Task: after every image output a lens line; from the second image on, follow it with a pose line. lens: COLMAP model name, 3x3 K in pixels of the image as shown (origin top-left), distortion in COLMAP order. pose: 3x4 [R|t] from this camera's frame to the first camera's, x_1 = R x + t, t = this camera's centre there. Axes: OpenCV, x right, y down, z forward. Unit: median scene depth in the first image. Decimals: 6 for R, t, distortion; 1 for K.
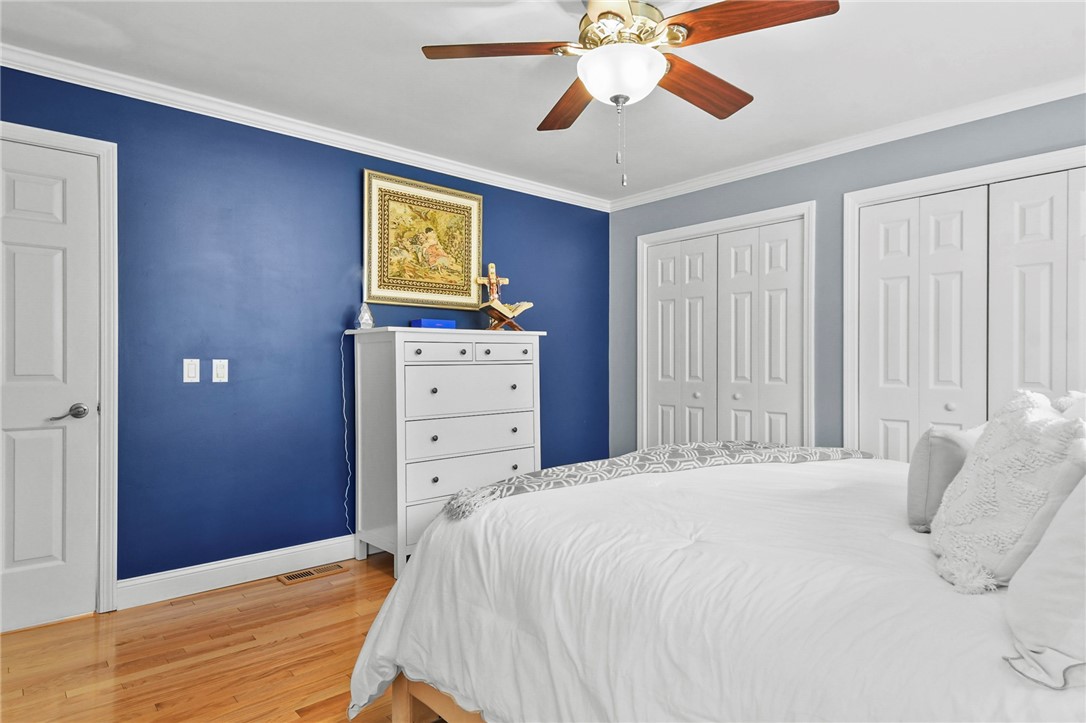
lens RADIAL K [[618.4, 0, 530.6], [0, 618.4, 366.6], [0, 0, 1]] dist [0.022049, -0.001054]
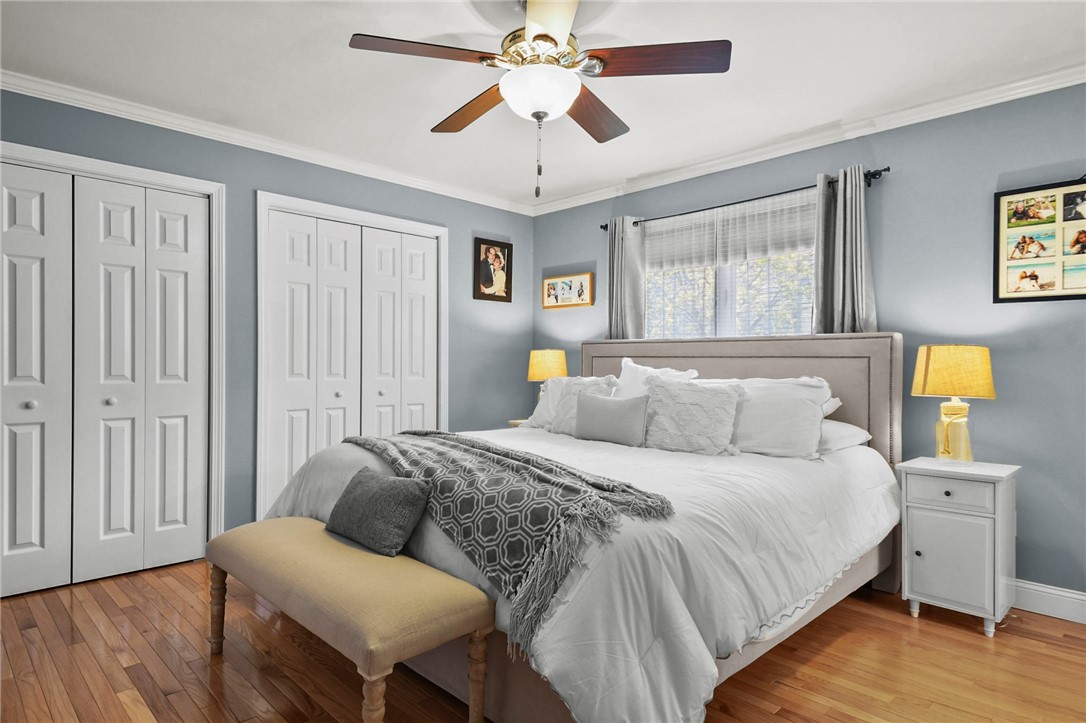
lens RADIAL K [[618.4, 0, 530.6], [0, 618.4, 366.6], [0, 0, 1]] dist [0.022049, -0.001054]
pose [[-0.046469, -0.008755, 0.998881, -0.454404], [-0.002275, 0.999960, 0.008659, -0.001777], [-0.998917, -0.001870, -0.046487, 0.526032]]
